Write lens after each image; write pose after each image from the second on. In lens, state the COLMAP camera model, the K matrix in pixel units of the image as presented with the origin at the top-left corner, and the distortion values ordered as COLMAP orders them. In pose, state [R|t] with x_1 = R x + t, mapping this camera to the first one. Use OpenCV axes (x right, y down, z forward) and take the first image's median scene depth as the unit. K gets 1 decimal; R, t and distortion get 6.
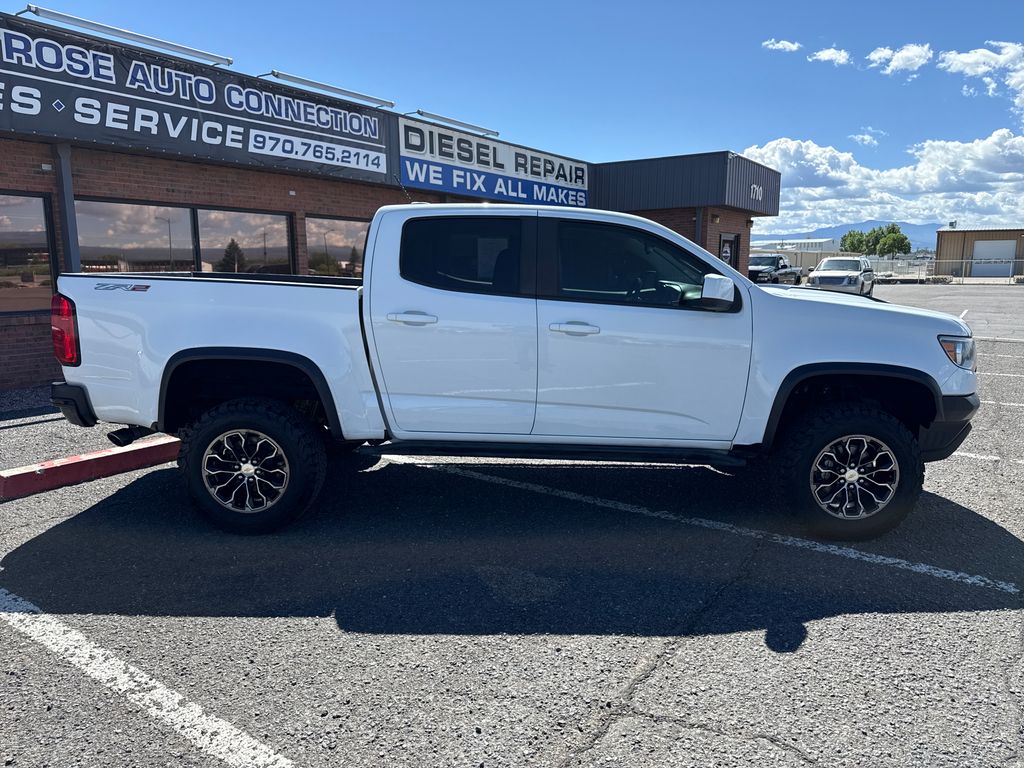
lens RADIAL K [[714.8, 0, 525.1], [0, 714.8, 415.0], [0, 0, 1]] dist [0.034471, -0.041535]
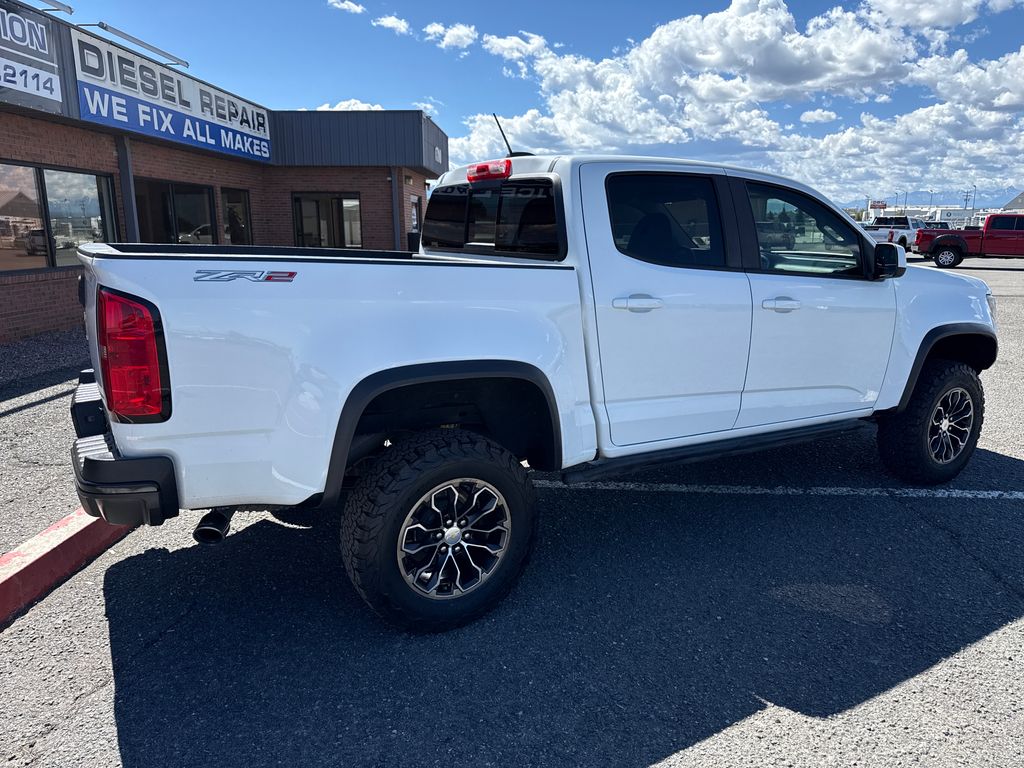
lens RADIAL K [[714.8, 0, 511.1], [0, 714.8, 394.8], [0, 0, 1]] dist [0.034471, -0.041535]
pose [[0.853943, -0.115146, 0.507467, -0.169490], [0.100784, 0.993342, 0.055797, -0.022907], [-0.510513, 0.003497, 0.859863, 0.096078]]
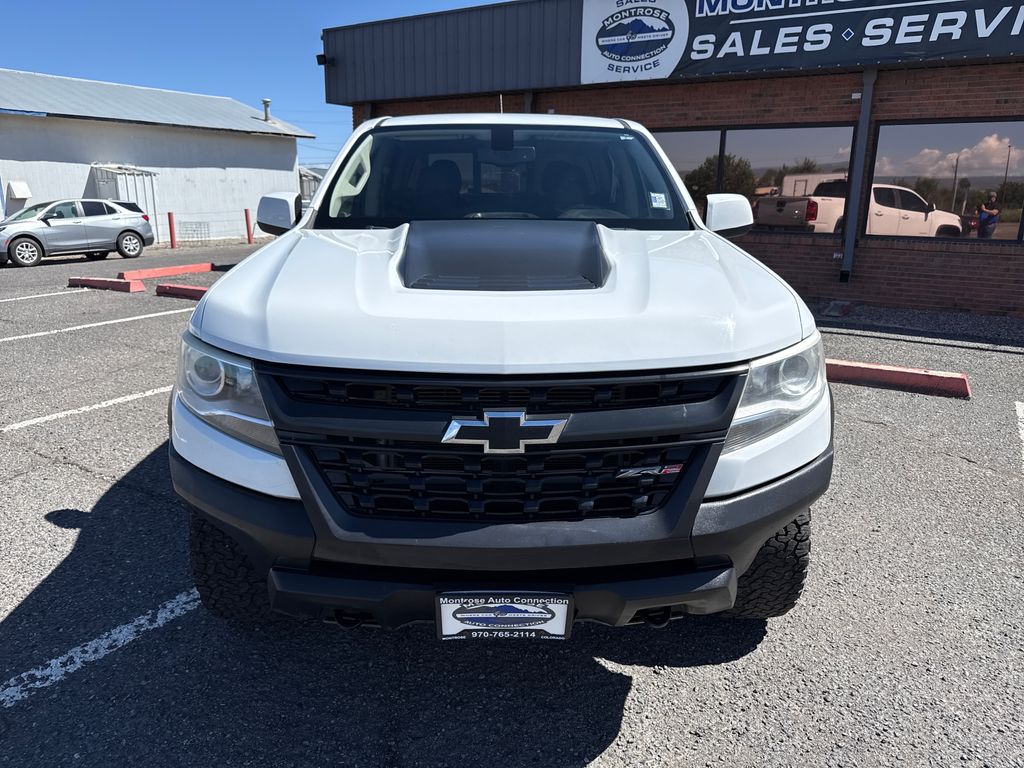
lens RADIAL K [[714.8, 0, 509.0], [0, 714.8, 387.4], [0, 0, 1]] dist [0.034471, -0.041535]
pose [[0.072352, 0.243126, -0.967293, 0.507375], [-0.209899, 0.951826, 0.223538, -0.081259], [0.975042, 0.186861, 0.119898, 0.550874]]
